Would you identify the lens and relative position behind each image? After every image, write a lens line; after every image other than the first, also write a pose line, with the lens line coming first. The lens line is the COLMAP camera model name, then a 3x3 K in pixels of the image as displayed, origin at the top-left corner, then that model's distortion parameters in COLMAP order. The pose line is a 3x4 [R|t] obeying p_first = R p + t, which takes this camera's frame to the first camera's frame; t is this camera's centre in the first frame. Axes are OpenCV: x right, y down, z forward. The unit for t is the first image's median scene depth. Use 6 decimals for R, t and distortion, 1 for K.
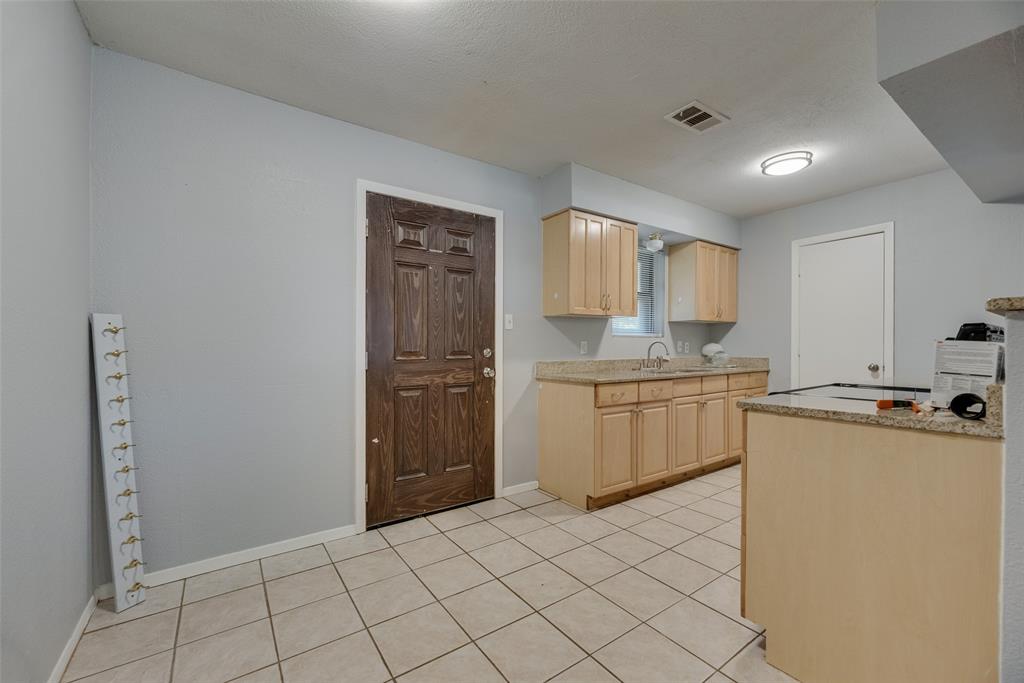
lens RADIAL K [[414.1, 0, 512.5], [0, 414.1, 347.5], [0, 0, 1]] dist [-0.001192, 0.000512]
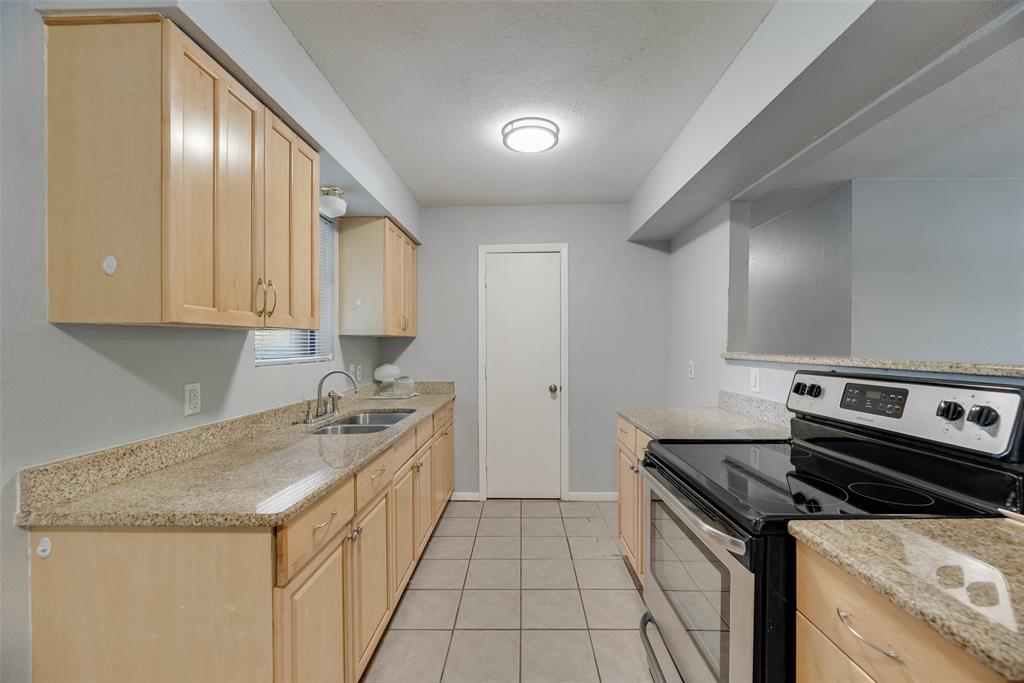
lens RADIAL K [[414.1, 0, 513.9], [0, 414.1, 348.3], [0, 0, 1]] dist [-0.001192, 0.000512]
pose [[0.592841, -0.007899, 0.805281, 0.029363], [0.008559, 0.999957, 0.003508, -0.057739], [-0.805274, 0.004812, 0.592883, 0.552829]]
